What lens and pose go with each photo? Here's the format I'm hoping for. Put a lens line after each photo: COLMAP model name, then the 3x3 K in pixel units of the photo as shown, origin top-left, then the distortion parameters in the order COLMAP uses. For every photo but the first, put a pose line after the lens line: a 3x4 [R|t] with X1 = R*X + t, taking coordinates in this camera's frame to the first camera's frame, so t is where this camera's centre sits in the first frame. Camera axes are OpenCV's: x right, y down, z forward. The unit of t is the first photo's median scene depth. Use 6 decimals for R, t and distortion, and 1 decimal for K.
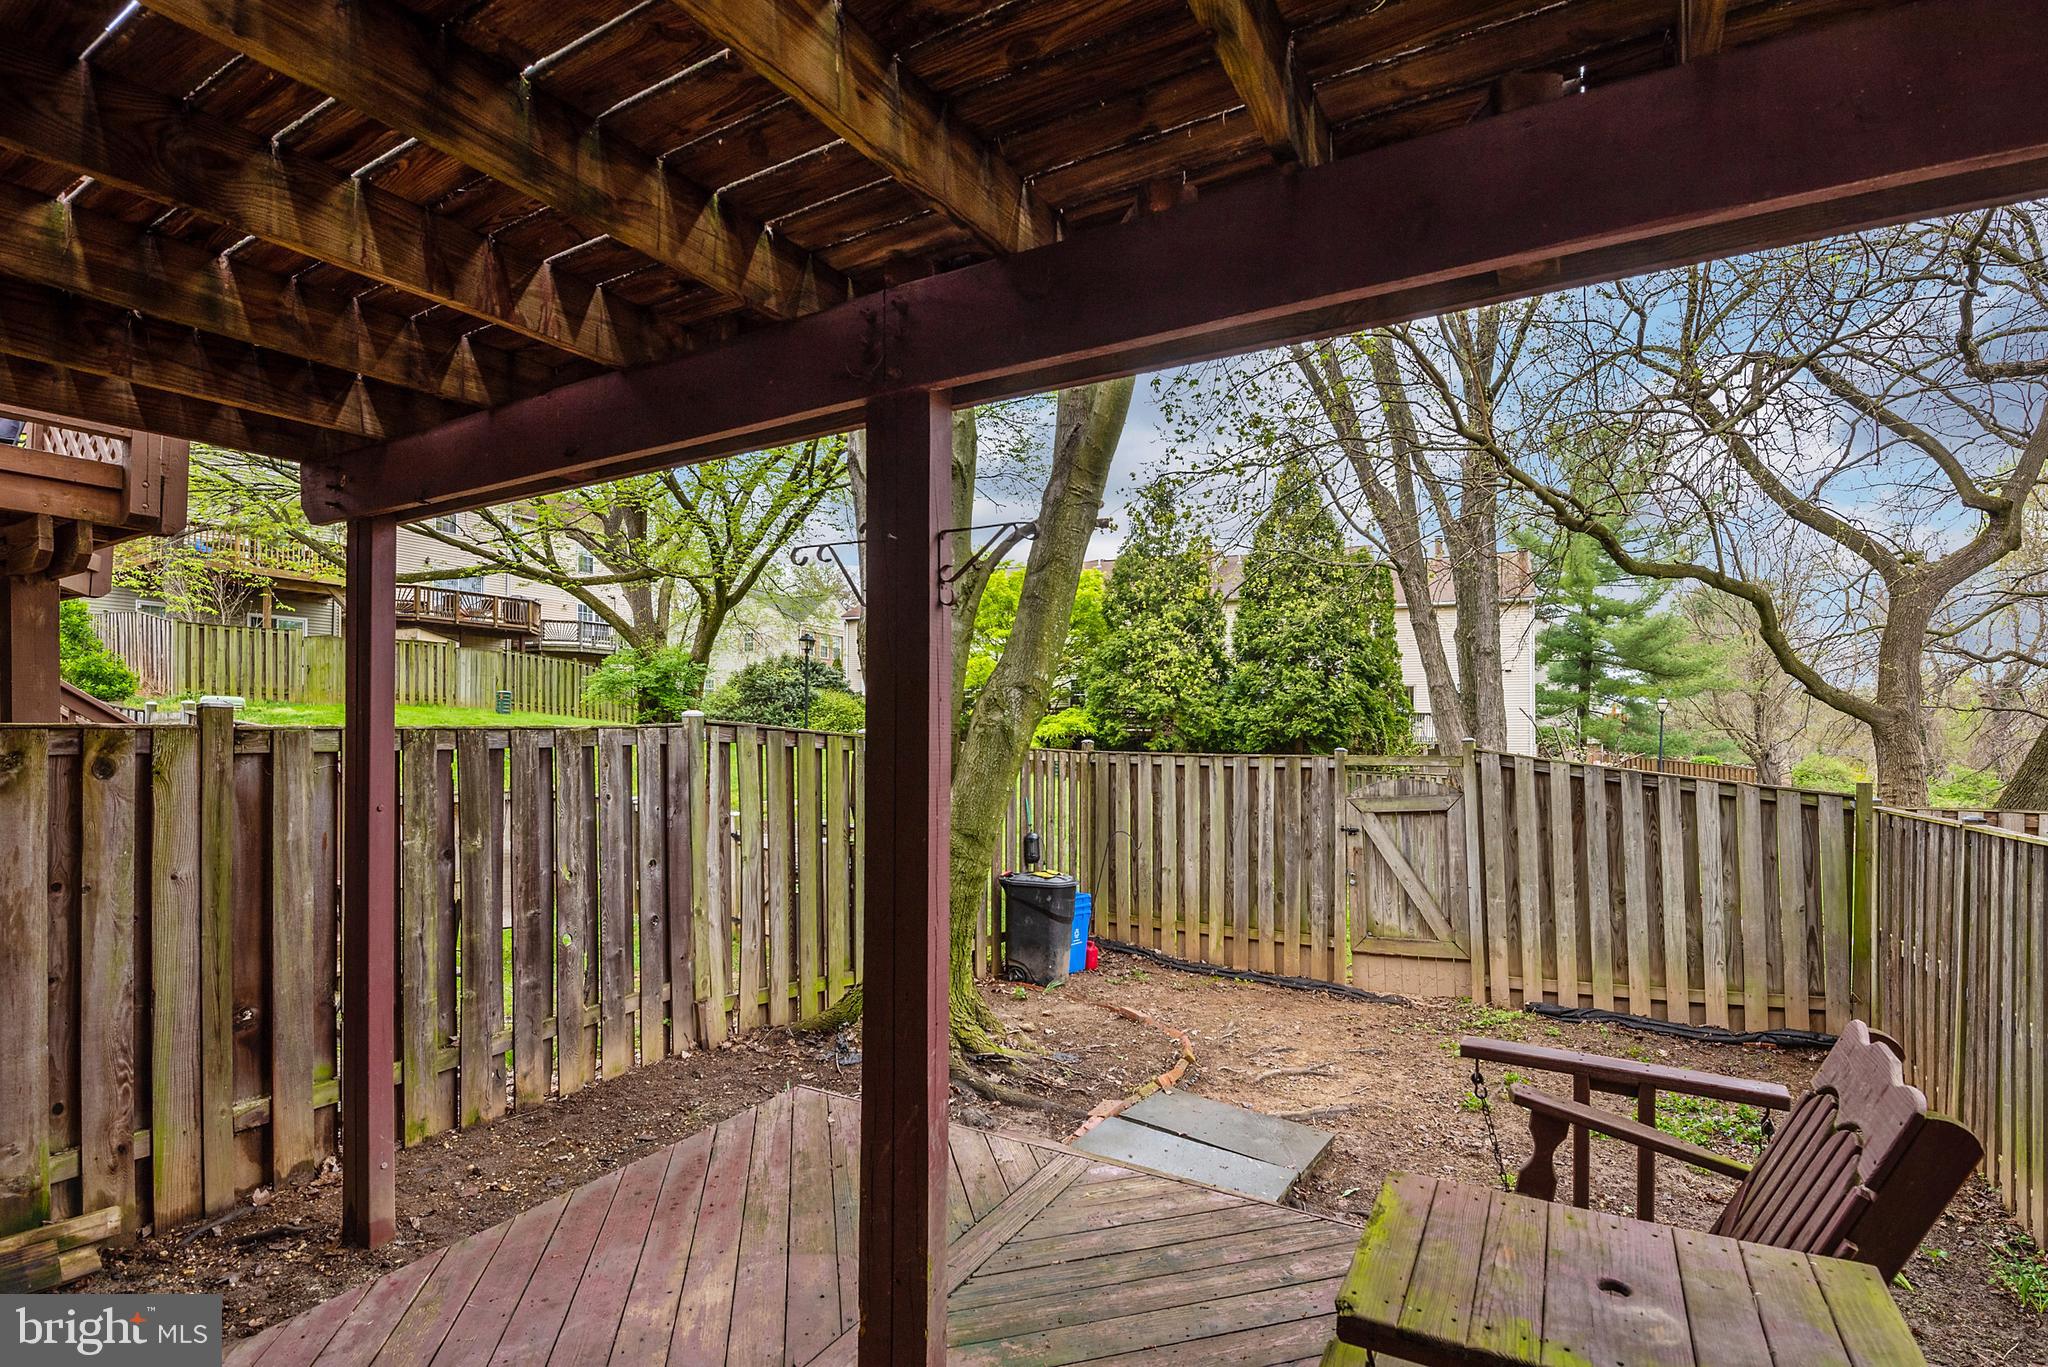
lens RADIAL K [[943.5, 0, 1056.2], [0, 943.5, 738.2], [0, 0, 1]] dist [-0.014346, -0.000451]
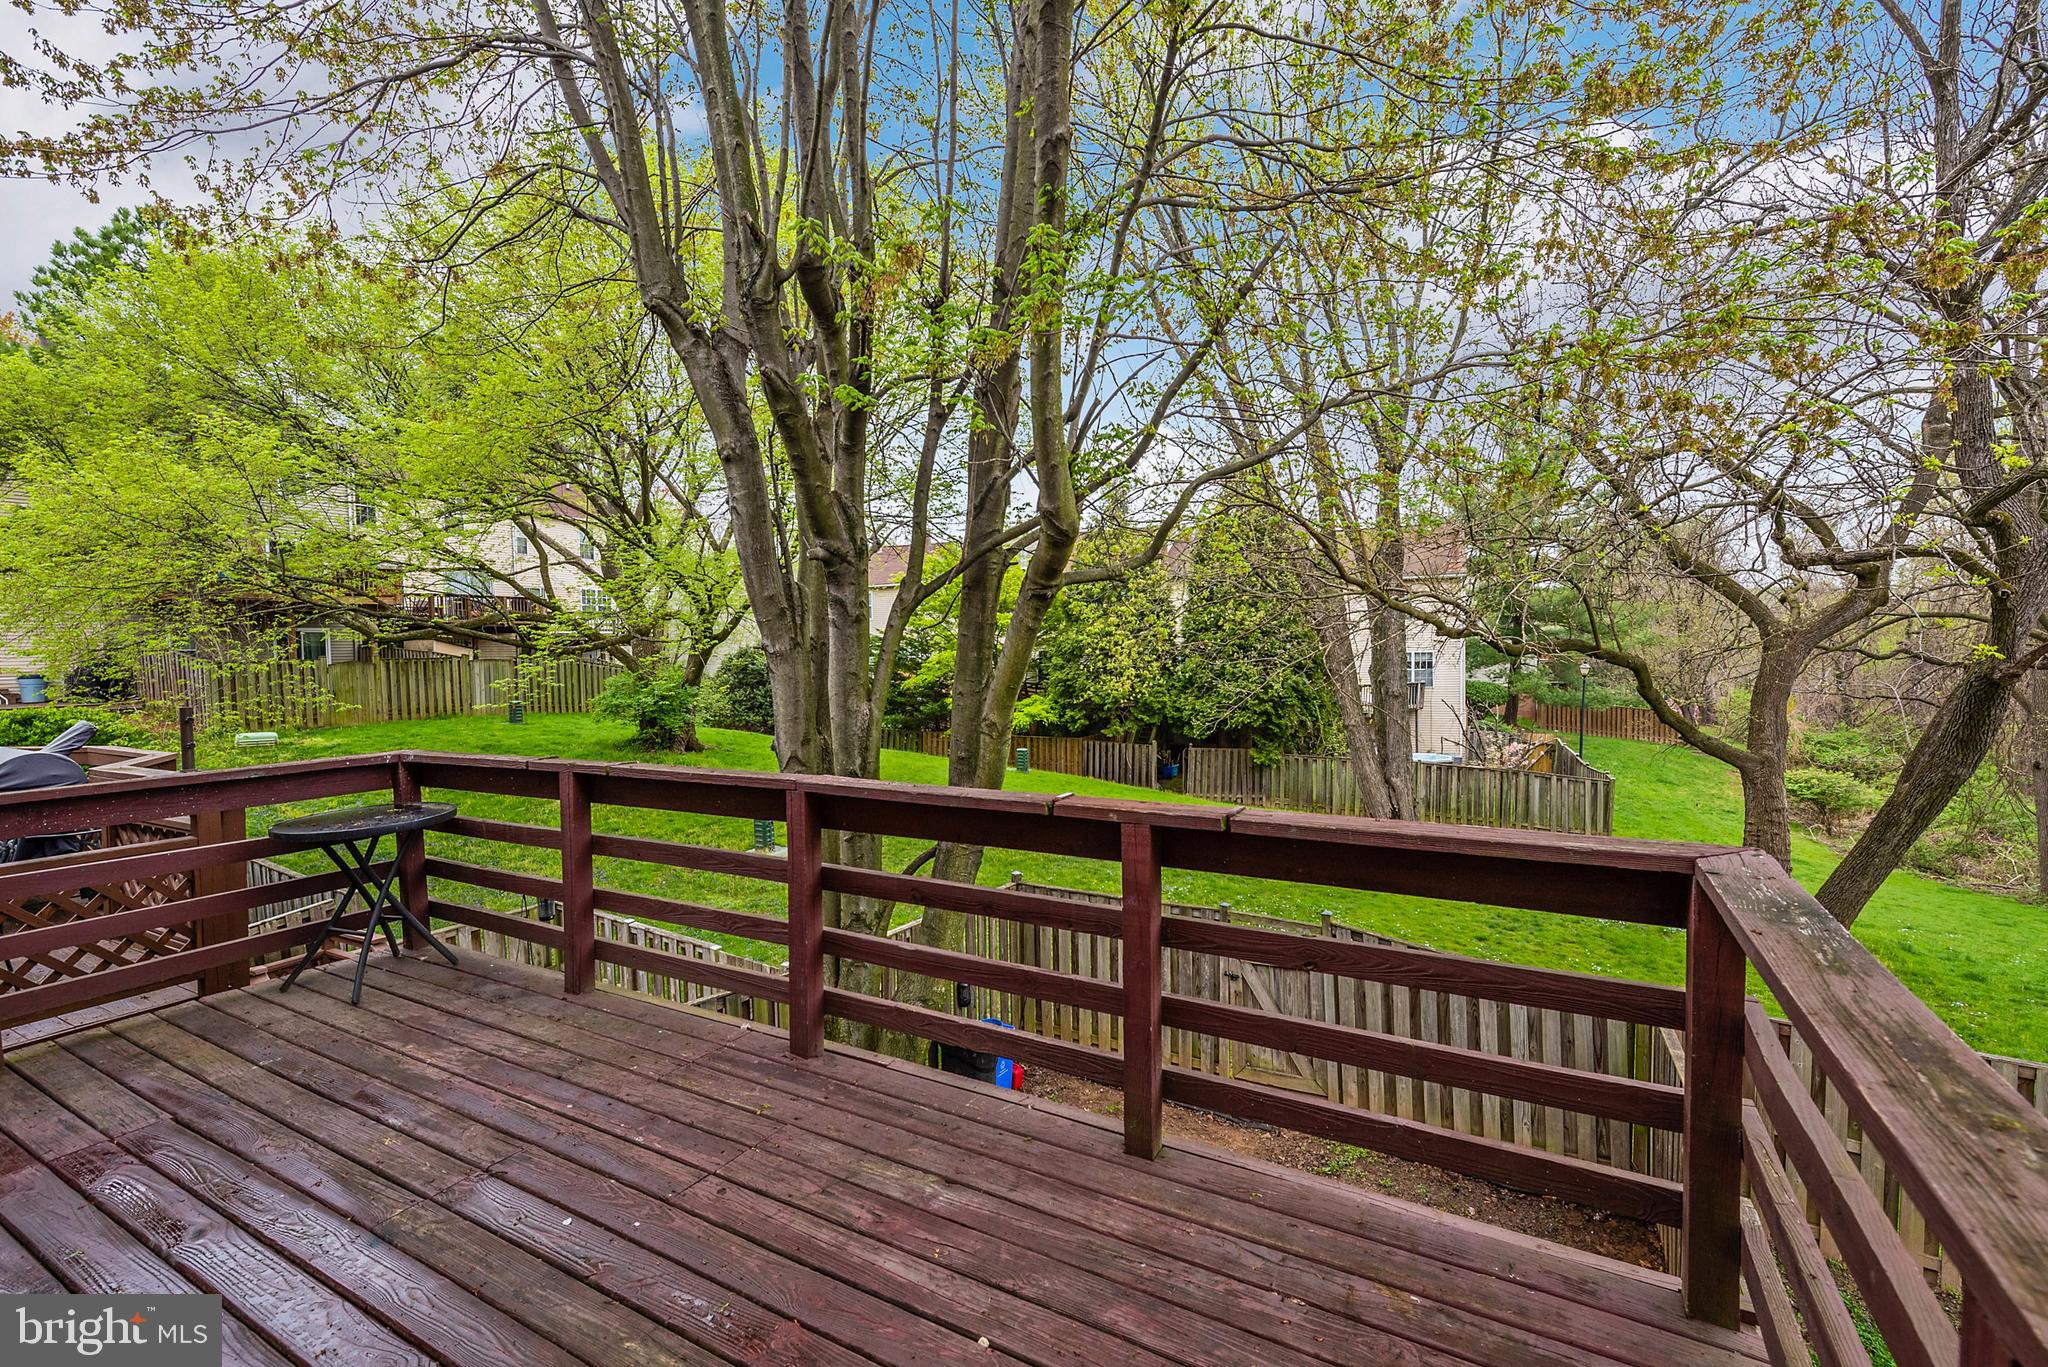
lens RADIAL K [[885.0, 0, 1034.8], [0, 885.0, 693.6], [0, 0, 1]] dist [0.002990, 0.000224]
pose [[0.999800, -0.018984, -0.006247, 0.085623], [0.019302, 0.998276, 0.055430, -0.358235], [0.005184, -0.055539, 0.998443, -0.106059]]
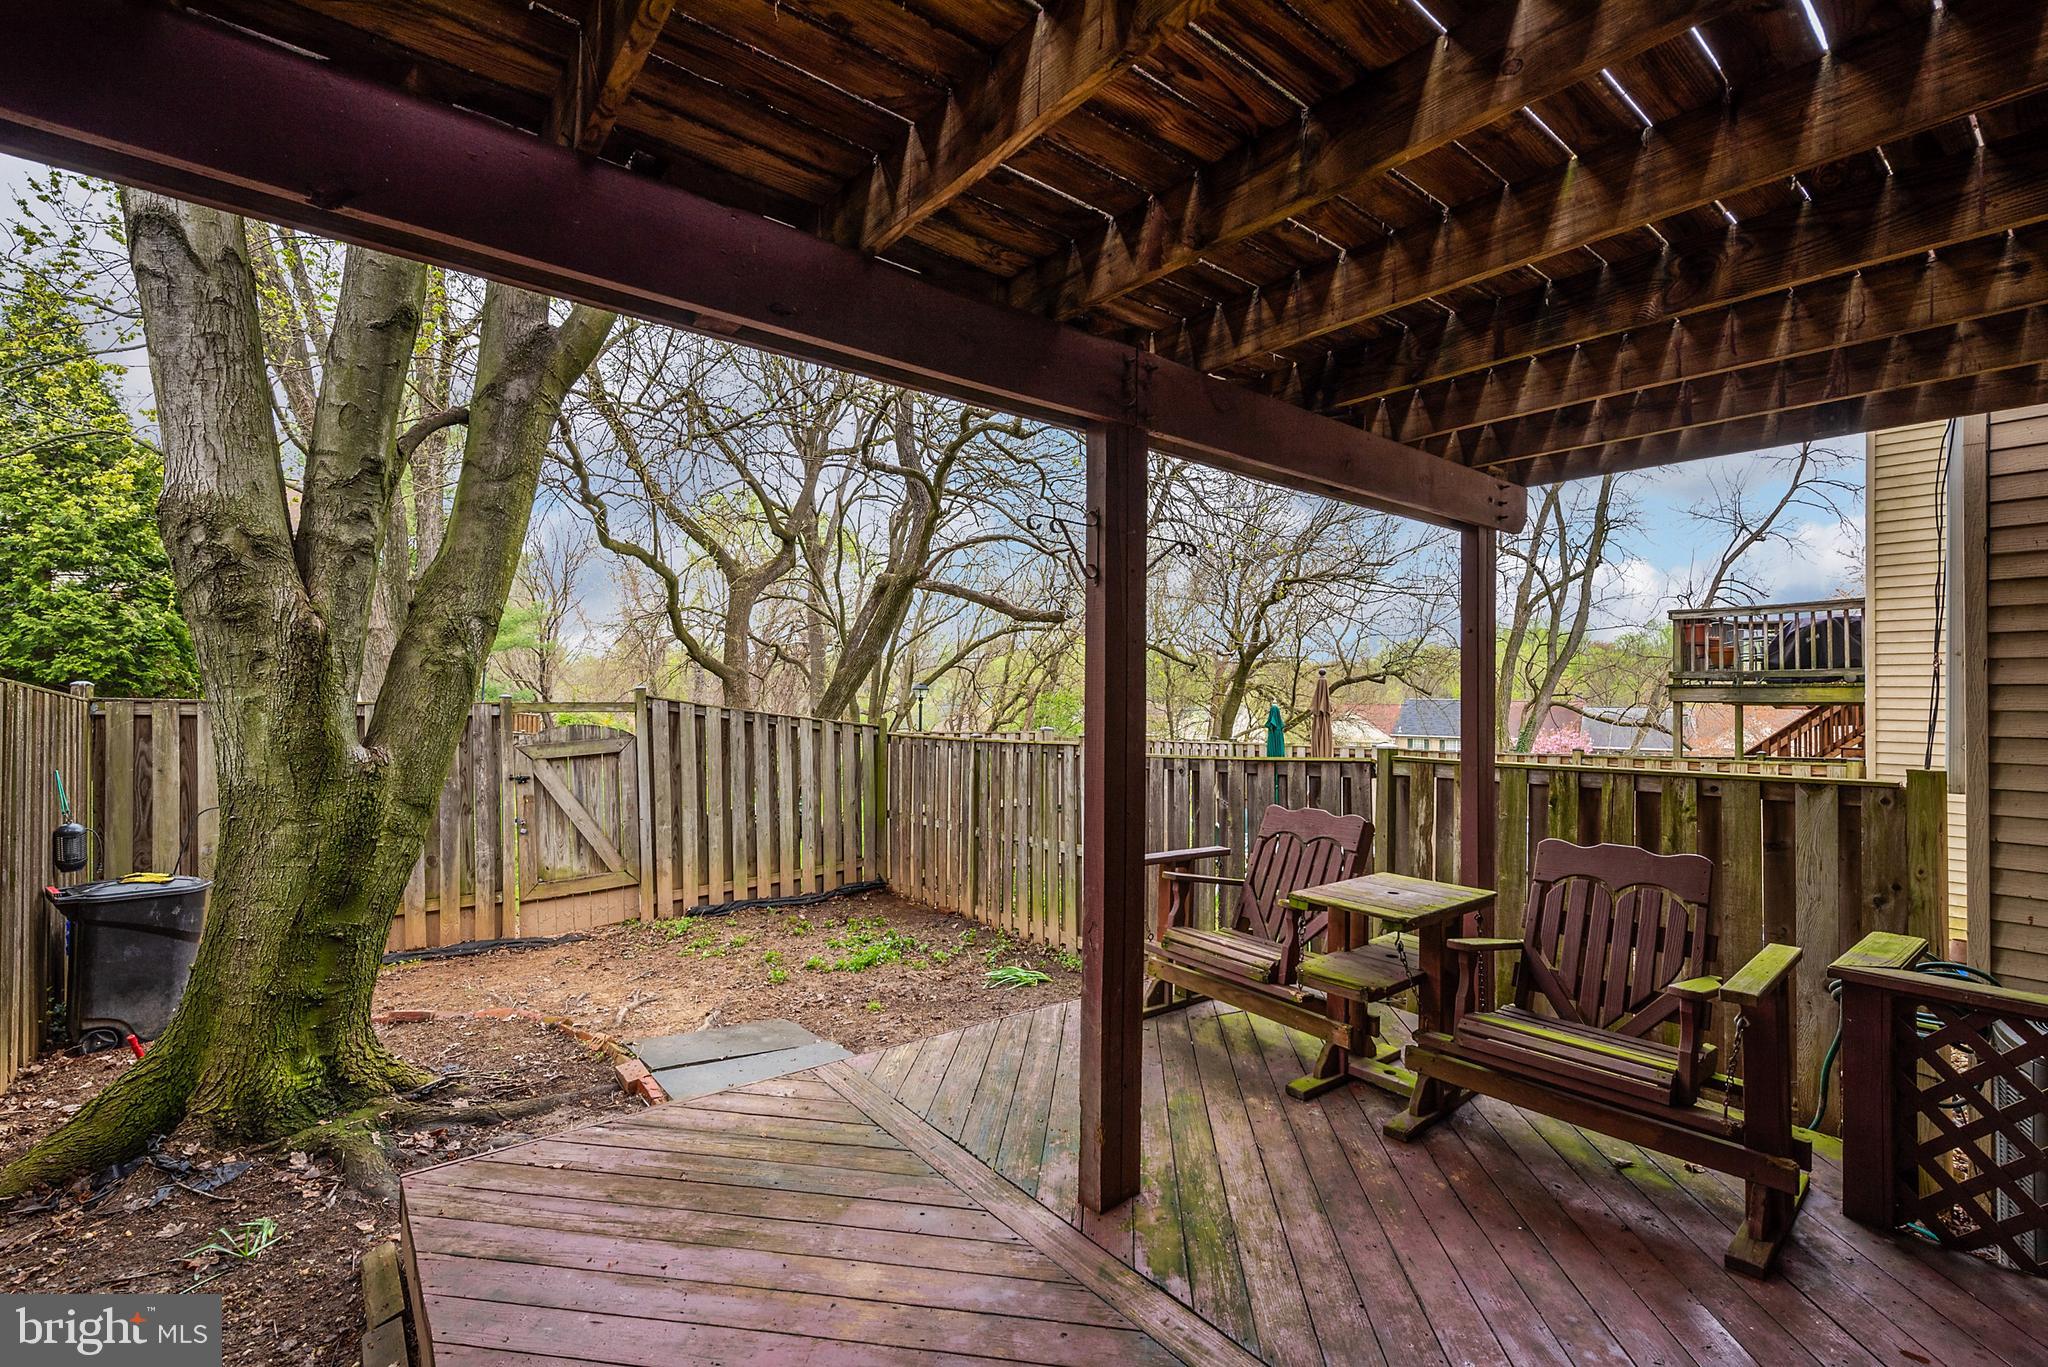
lens RADIAL K [[885.0, 0, 1034.8], [0, 885.0, 693.6], [0, 0, 1]] dist [0.002990, 0.000224]
pose [[0.372645, 0.005135, 0.927960, -0.351045], [-0.010607, 0.999943, -0.001274, 0.004914], [-0.927913, -0.009368, 0.372678, 0.163411]]
